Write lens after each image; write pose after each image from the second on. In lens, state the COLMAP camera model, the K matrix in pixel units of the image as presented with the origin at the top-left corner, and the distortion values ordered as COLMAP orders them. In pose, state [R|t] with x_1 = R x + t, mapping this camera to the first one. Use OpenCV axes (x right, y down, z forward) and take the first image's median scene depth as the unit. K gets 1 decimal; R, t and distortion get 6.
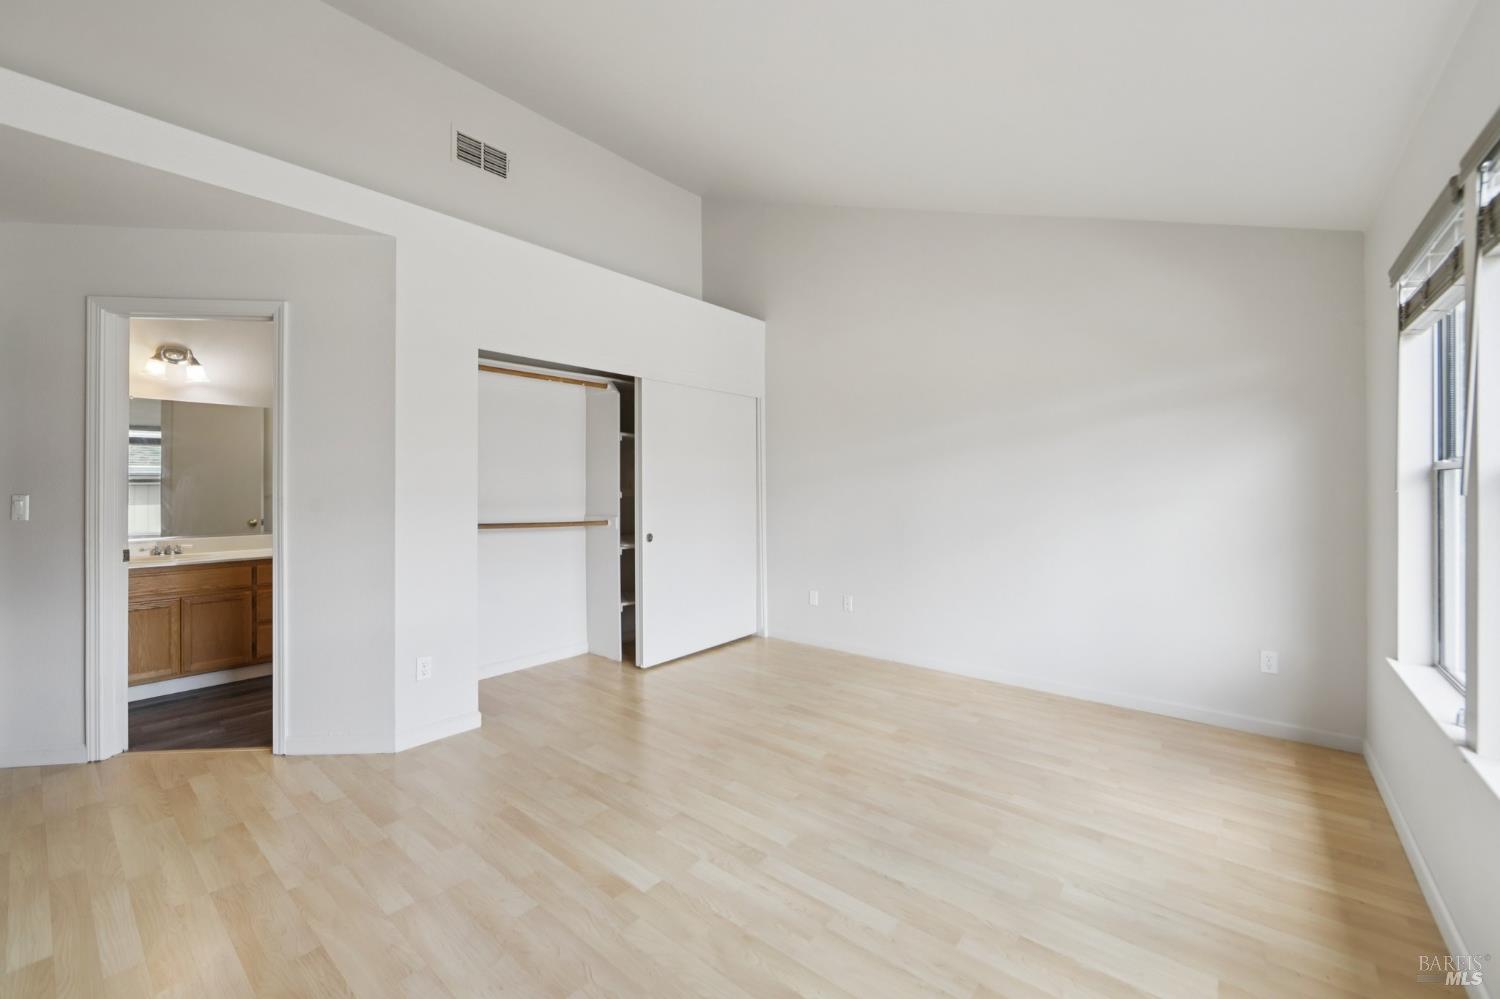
lens RADIAL K [[598.5, 0, 752.7], [0, 598.5, 488.1], [0, 0, 1]] dist [-0.016862, 0.003406]
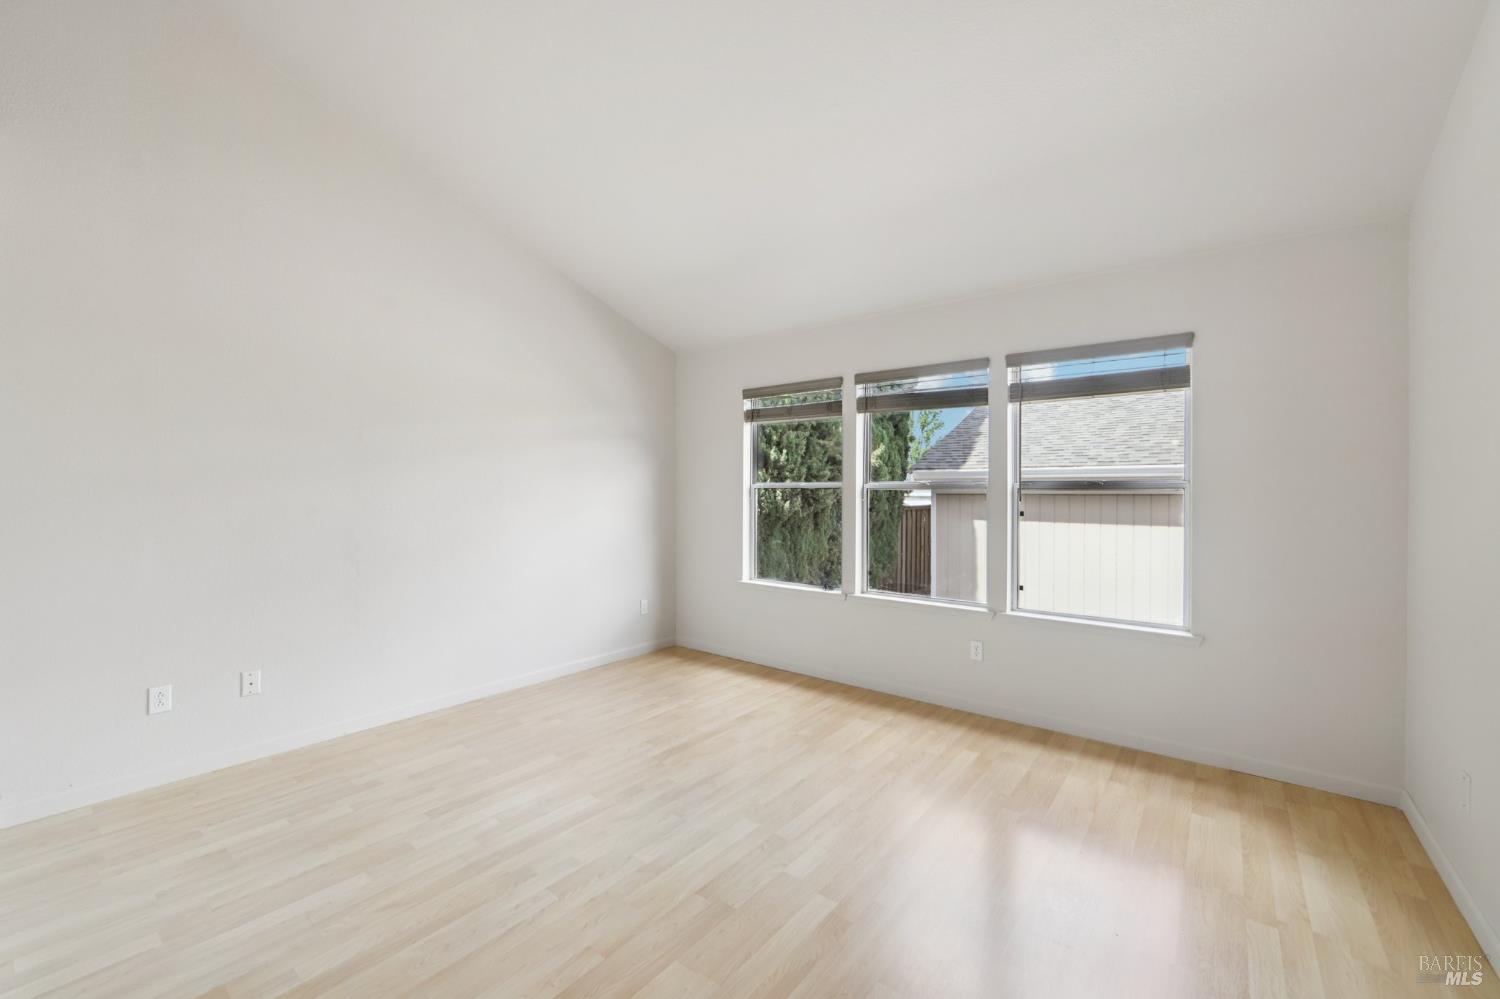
lens RADIAL K [[598.5, 0, 771.5], [0, 598.5, 521.4], [0, 0, 1]] dist [-0.016862, 0.003406]
pose [[-0.044425, -0.046593, 0.997926, -0.900103], [-0.000056, 0.998912, 0.046636, -0.013313], [-0.999013, 0.002016, -0.044380, 0.898743]]
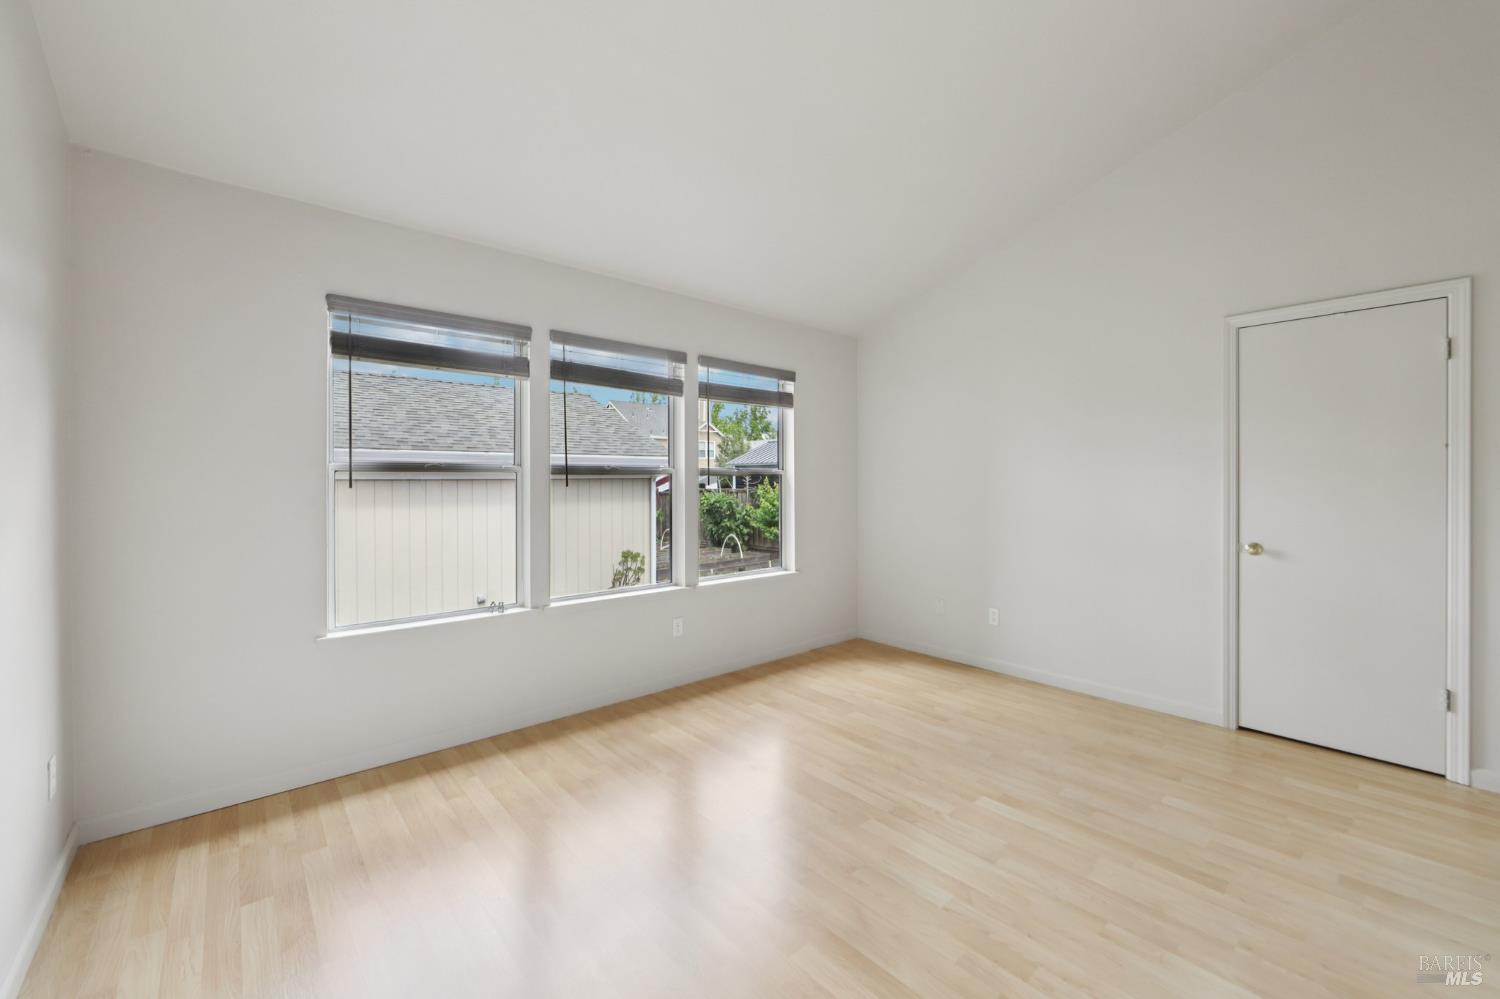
lens RADIAL K [[598.5, 0, 761.2], [0, 598.5, 486.9], [0, 0, 1]] dist [-0.016862, 0.003406]
pose [[-0.989699, -0.002010, 0.143152, 0.087397], [0.000142, 0.999887, 0.015019, -0.012561], [-0.143166, 0.014884, -0.989587, 1.824928]]
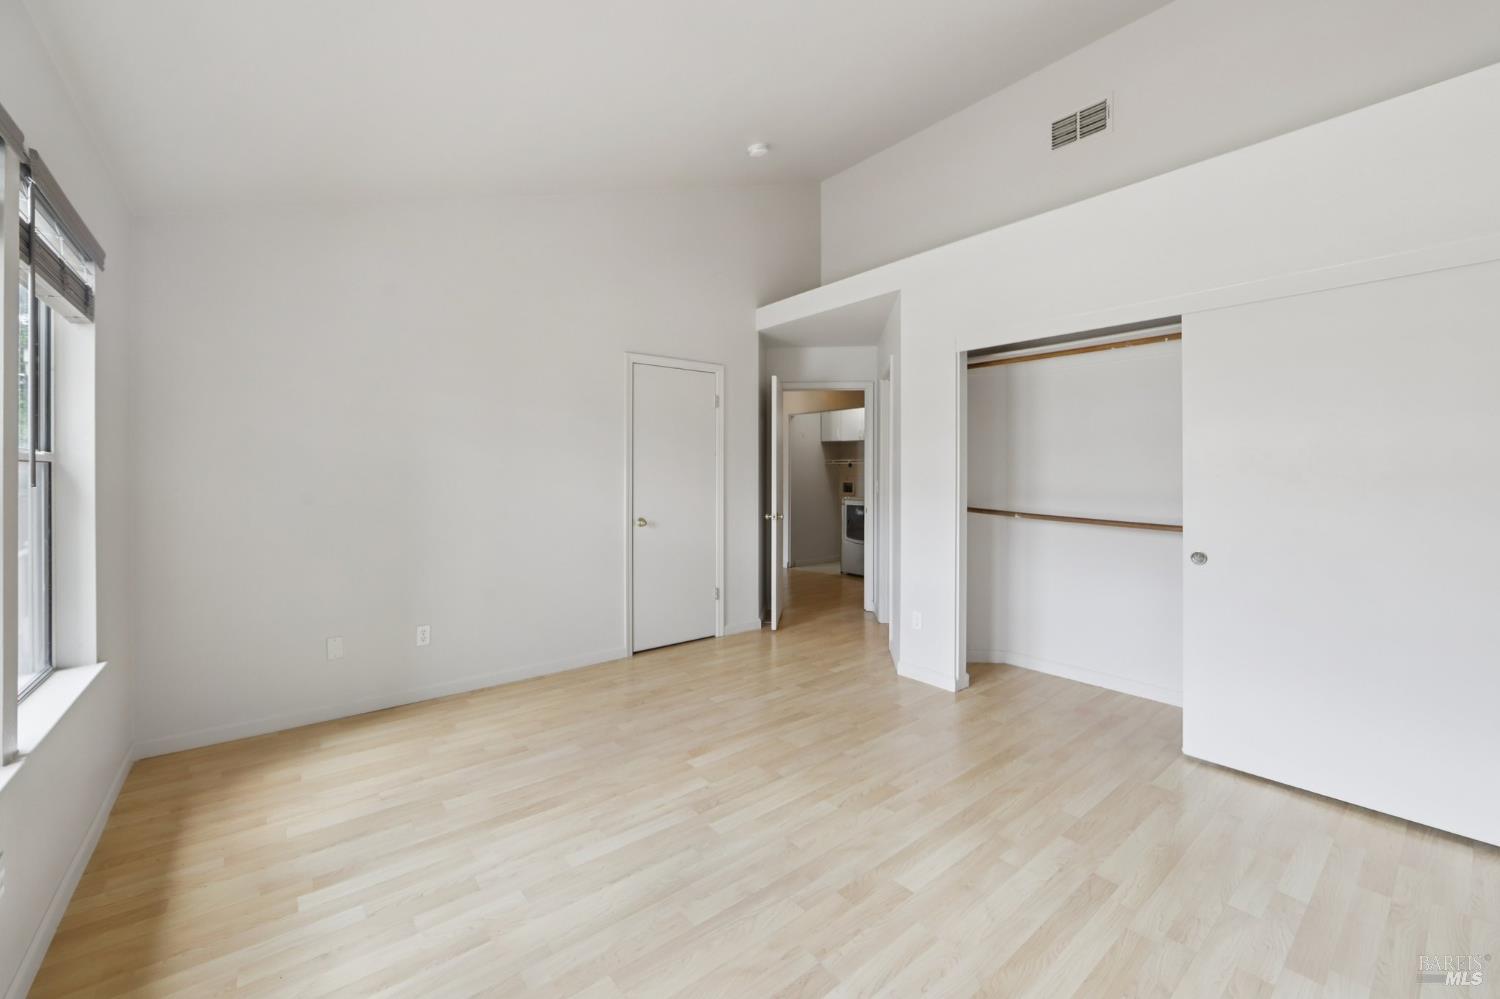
lens RADIAL K [[598.5, 0, 768.3], [0, 598.5, 475.1], [0, 0, 1]] dist [-0.016862, 0.003406]
pose [[-0.181740, 0.002158, -0.983344, 0.921677], [-0.003260, 0.999991, 0.002797, -0.009122], [0.983341, 0.003715, -0.181731, 1.128684]]
